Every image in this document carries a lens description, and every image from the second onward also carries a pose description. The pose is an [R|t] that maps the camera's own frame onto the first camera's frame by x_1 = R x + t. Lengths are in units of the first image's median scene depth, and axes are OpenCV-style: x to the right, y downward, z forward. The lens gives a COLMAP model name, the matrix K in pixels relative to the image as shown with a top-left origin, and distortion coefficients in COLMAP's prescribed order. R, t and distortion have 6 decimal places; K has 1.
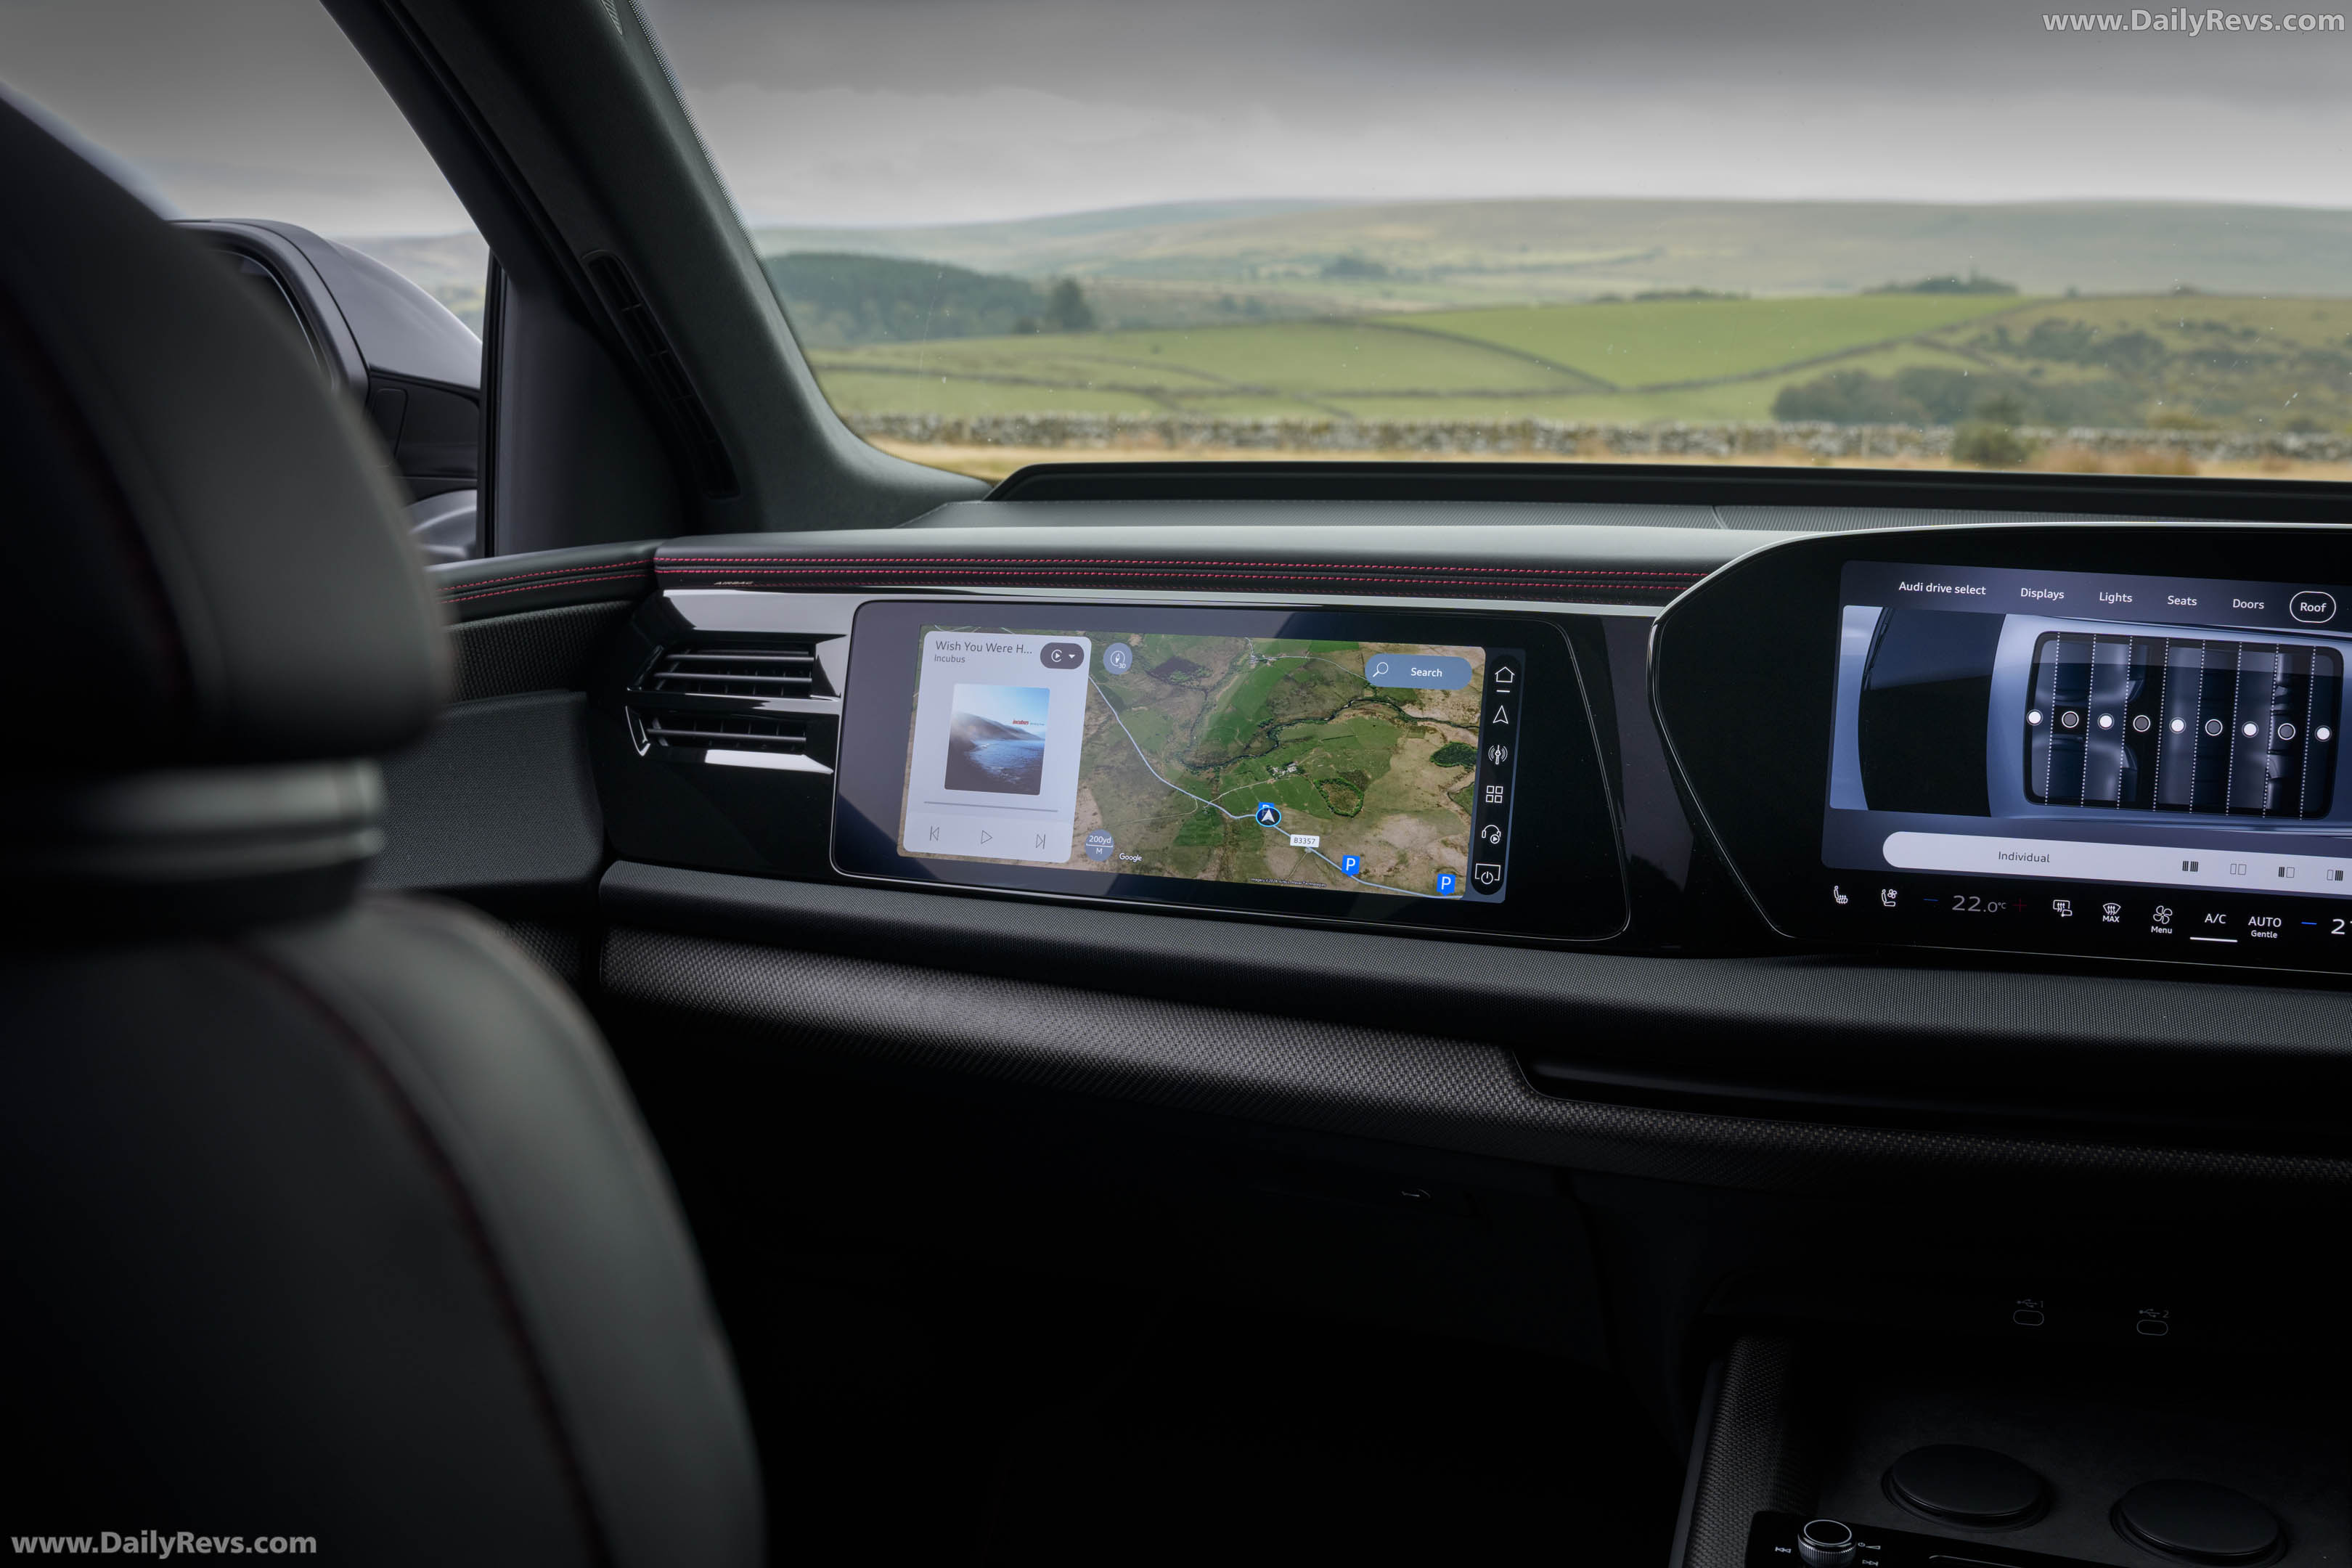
lens RADIAL K [[2581.2, 0, 1157.6], [0, 2581.2, 777.9], [0, 0, 1]] dist [-0.015438, 0.000000]
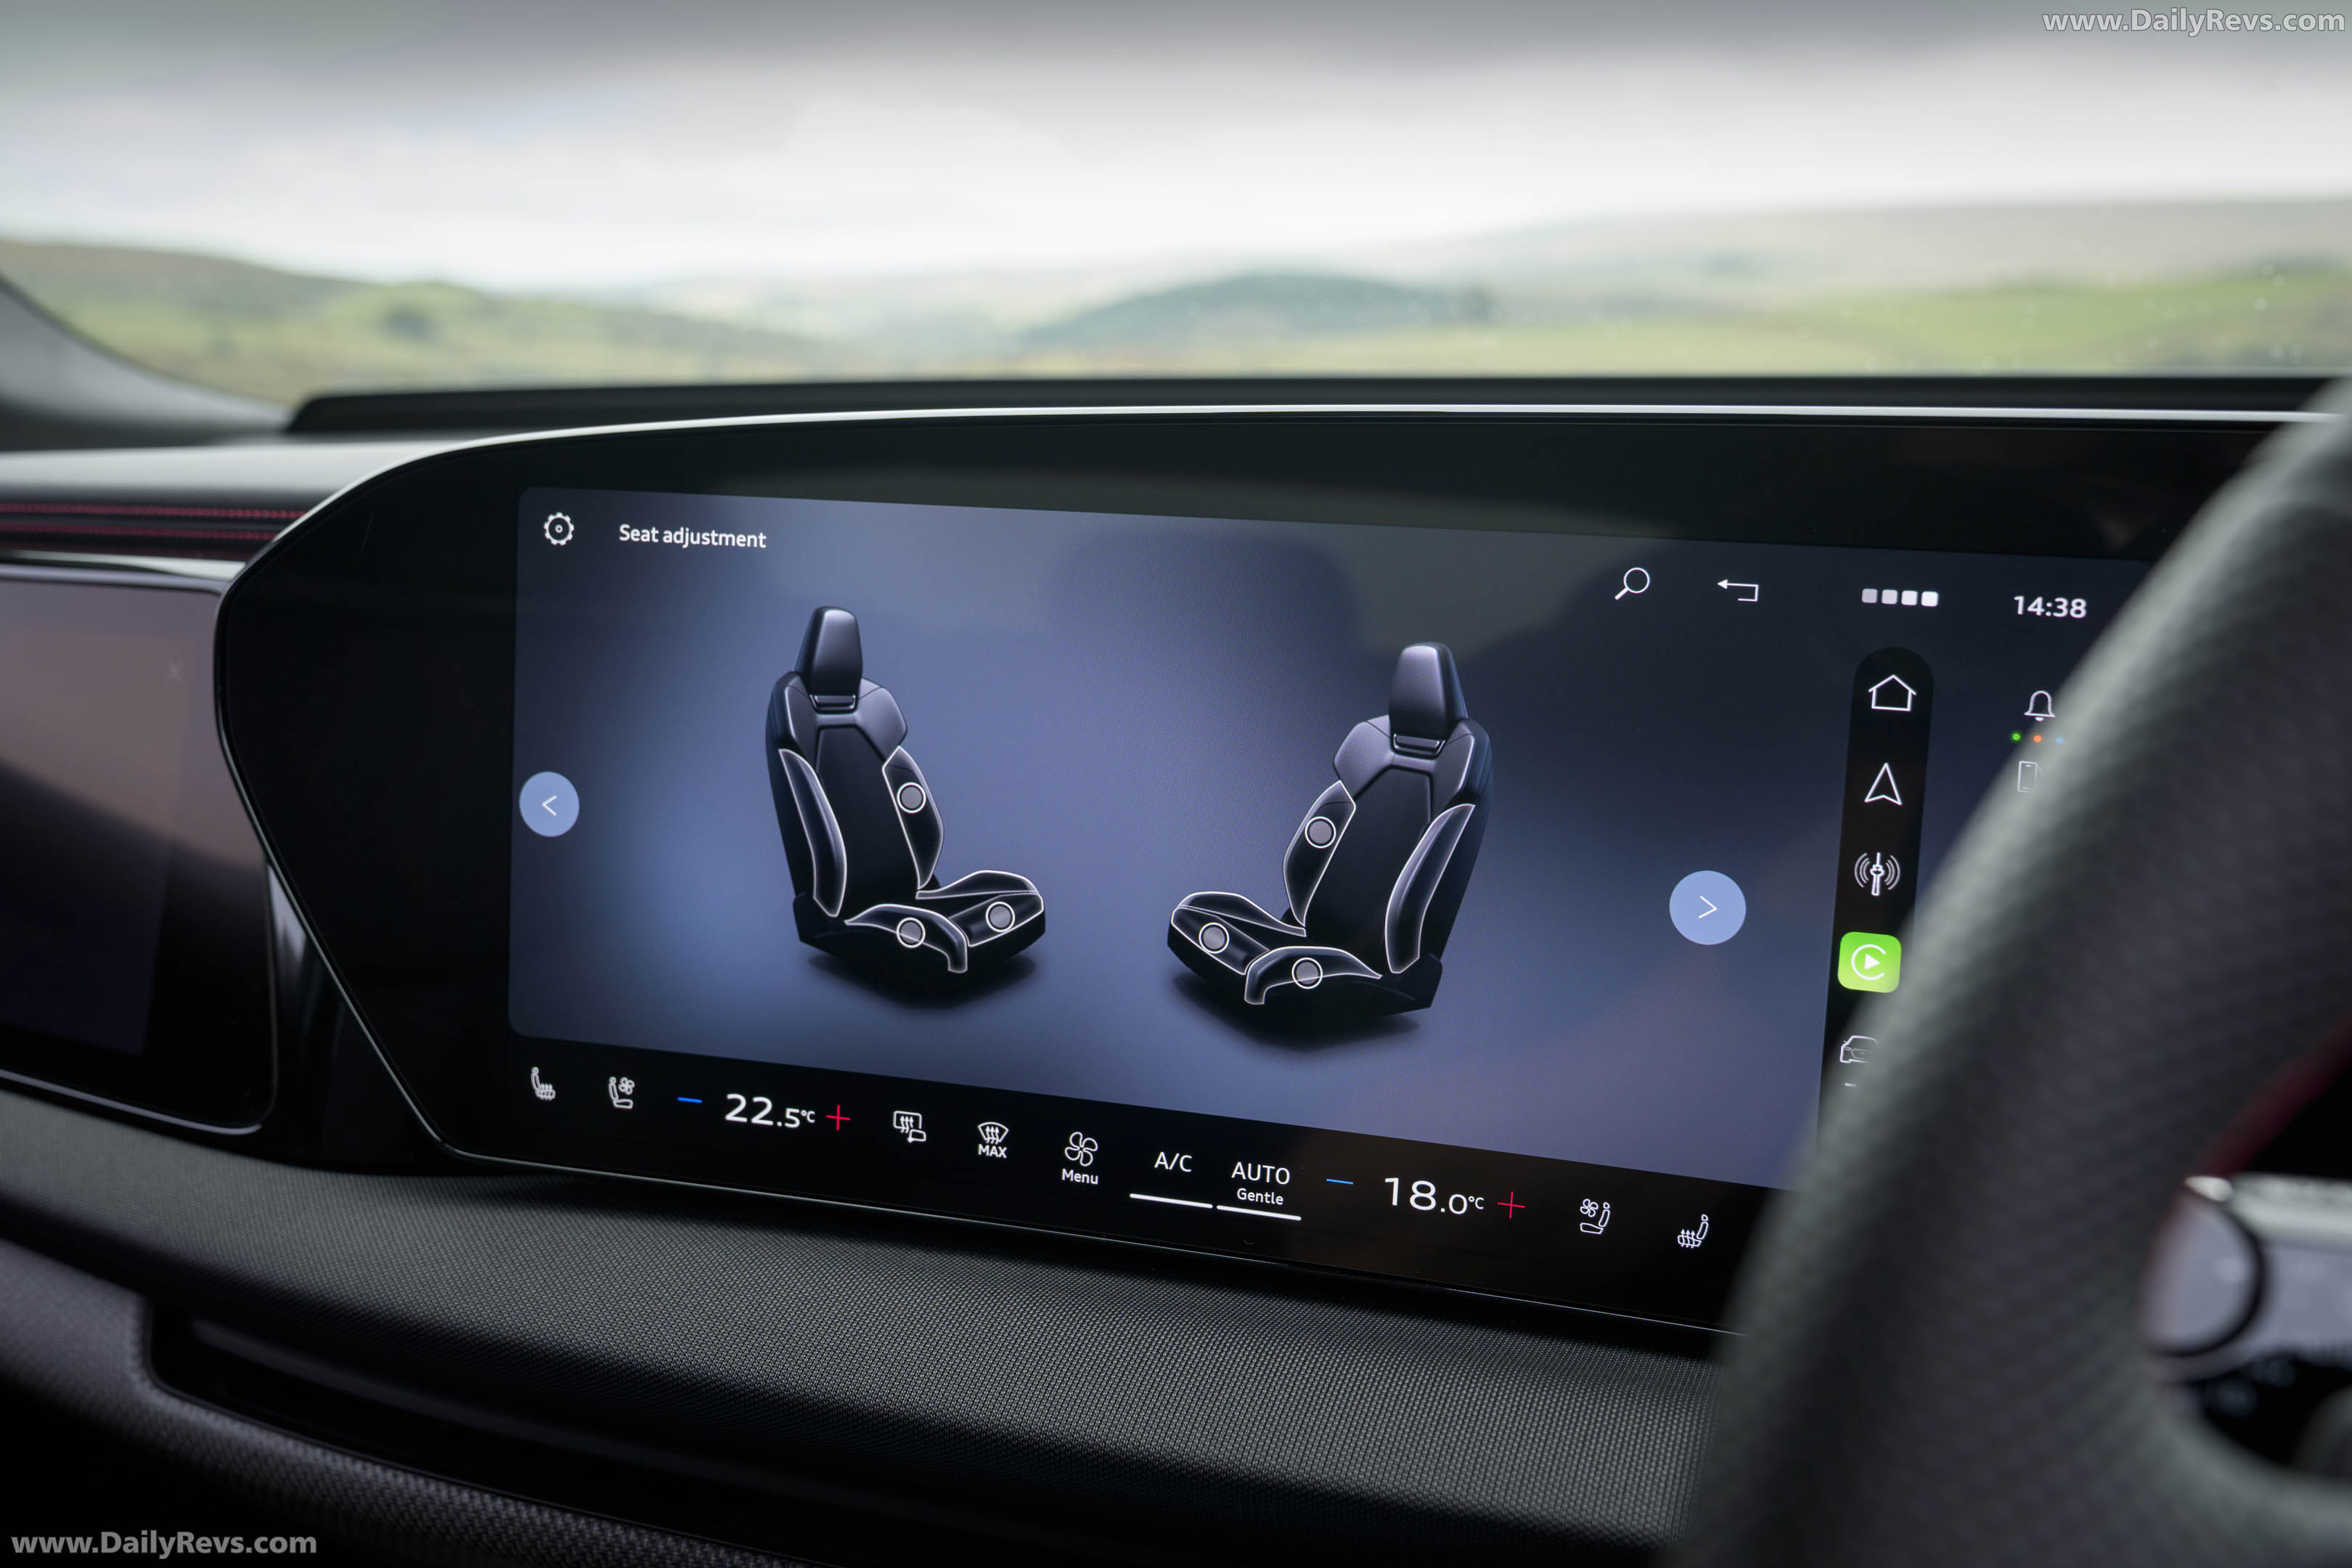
lens RADIAL K [[2274.2, 0, 1170.1], [0, 2274.2, 784.3], [0, 0, 1]] dist [-0.010611, 0.000000]
pose [[0.984569, 0.016440, -0.174220, 0.485112], [-0.012283, 0.999614, 0.024912, -0.033951], [0.174563, -0.022388, 0.984392, 0.537316]]
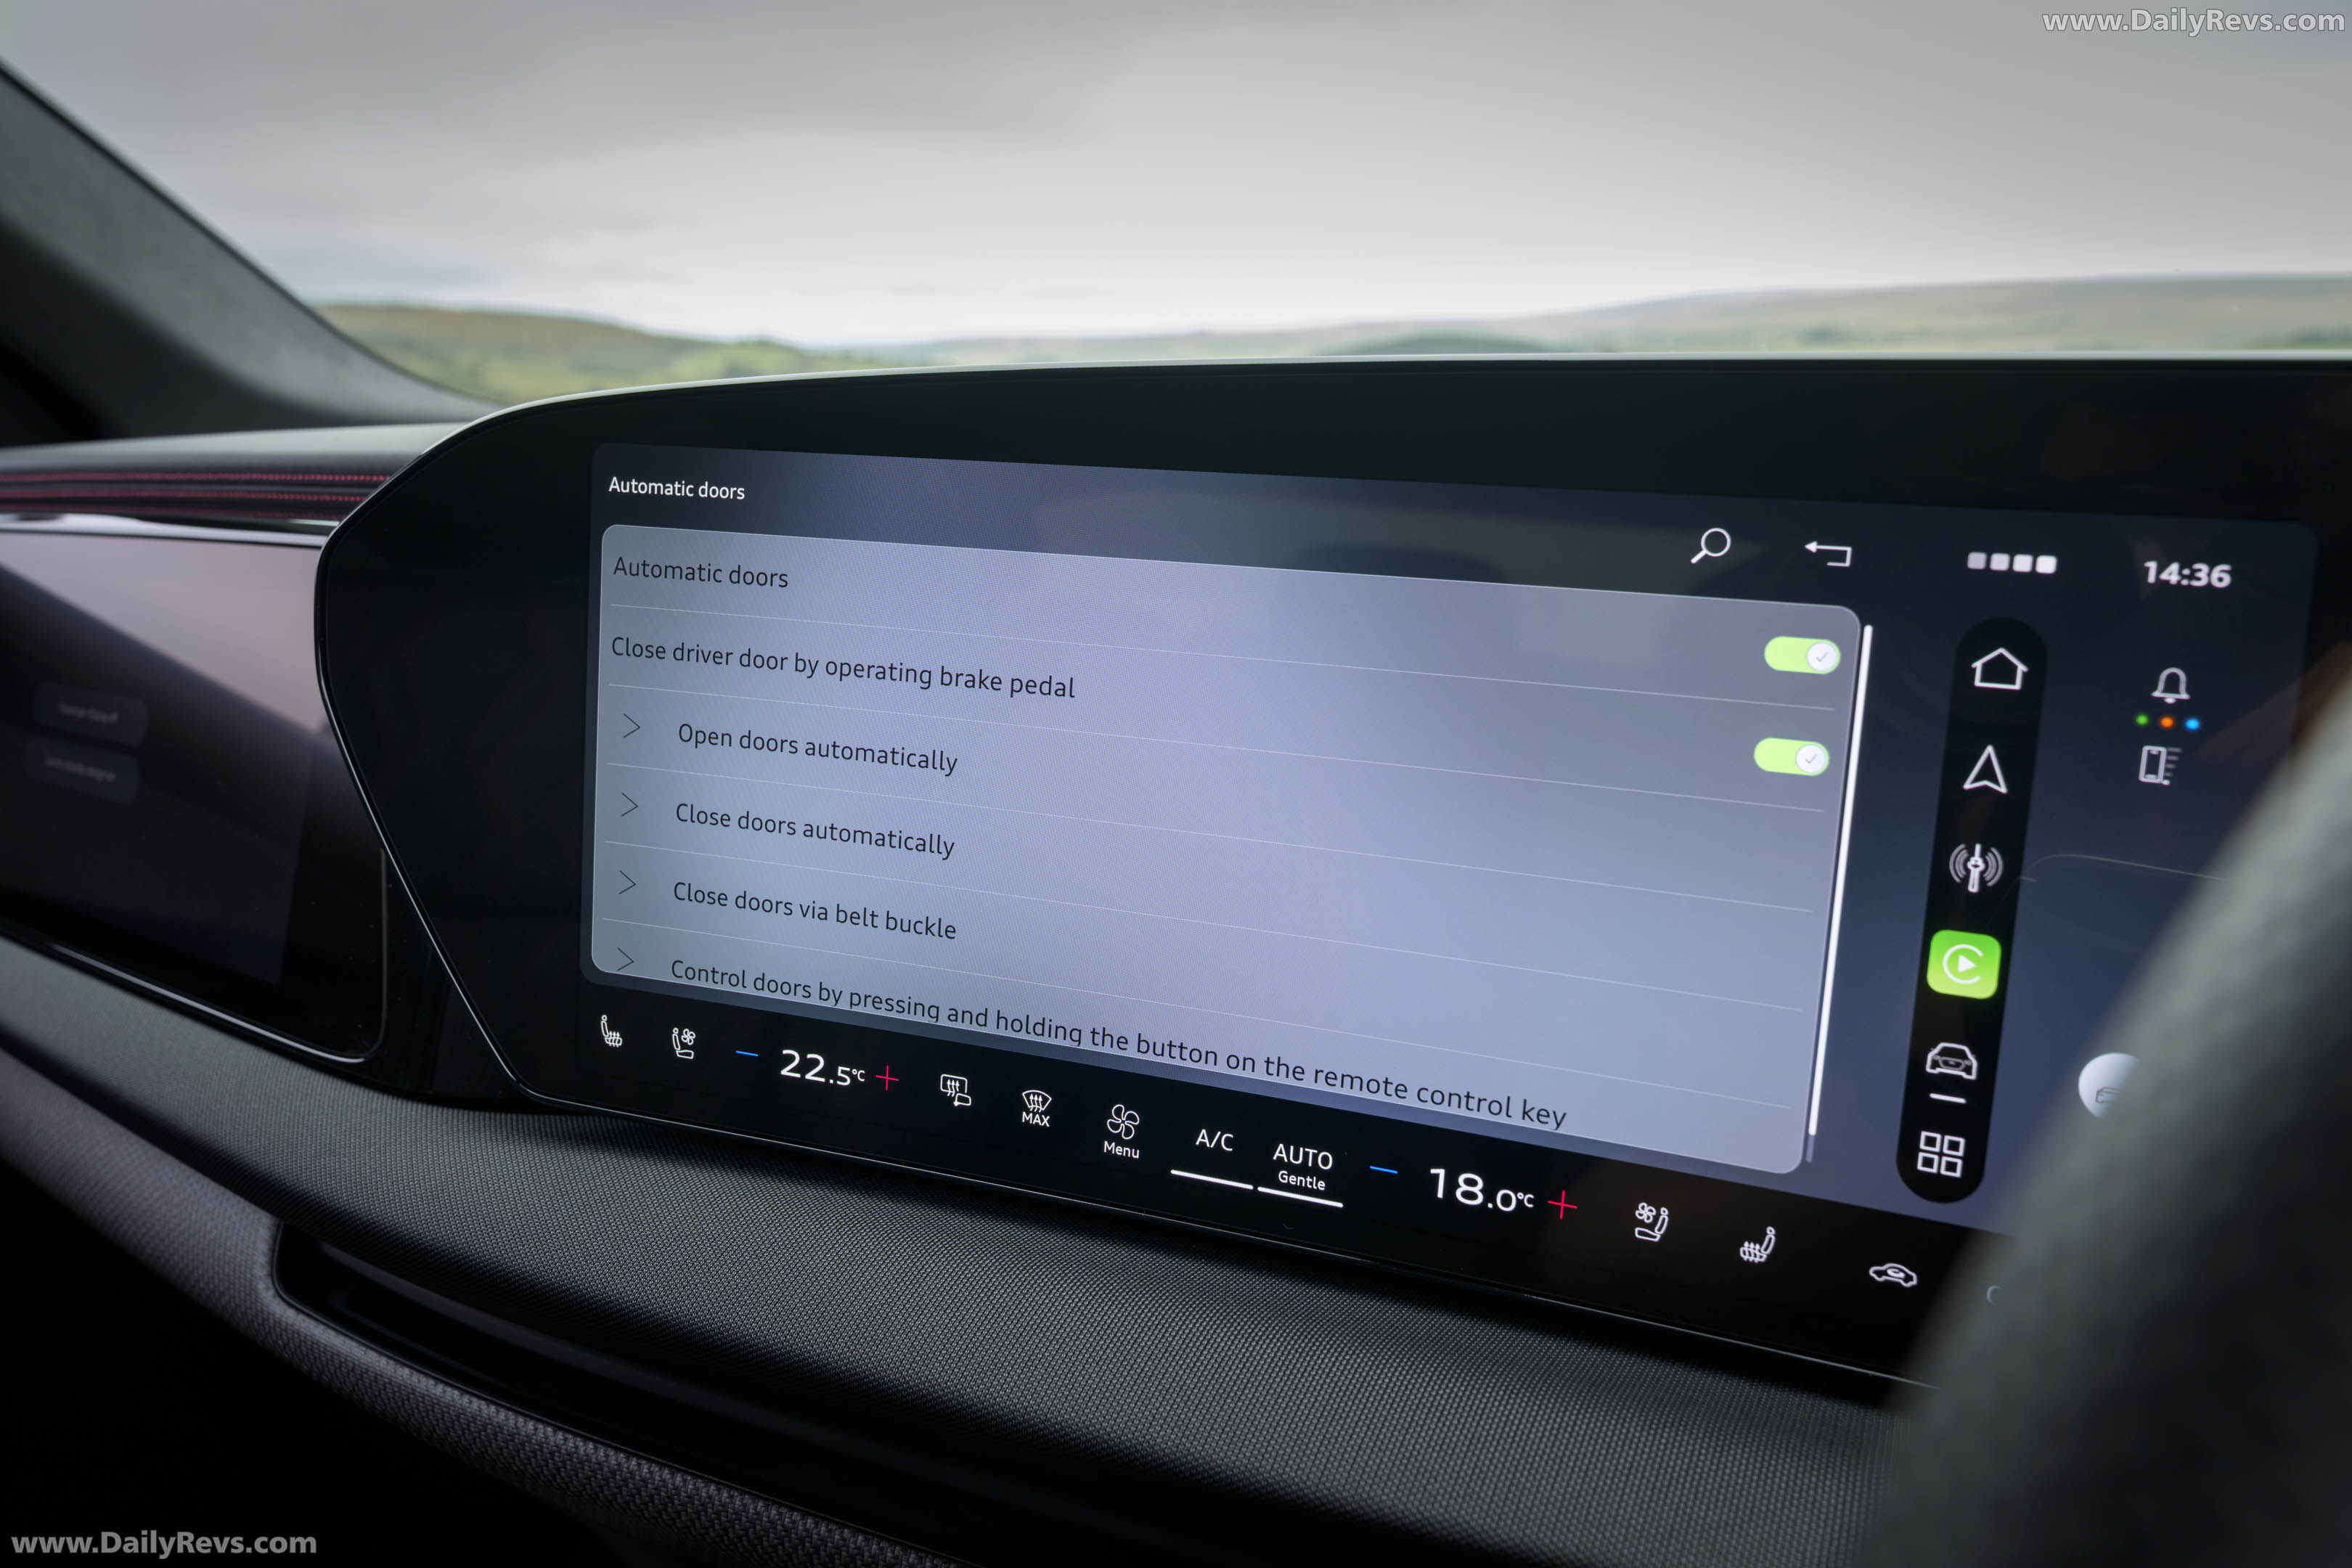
lens RADIAL K [[1864.9, 0, 1170.3], [0, 1864.9, 787.6], [0, 0, 1]] dist [-0.022901, 0.016147]
pose [[0.963247, 0.044191, -0.264957, 0.492594], [-0.033592, 0.998449, 0.044400, -0.031330], [0.266509, -0.033868, 0.963237, 0.635560]]
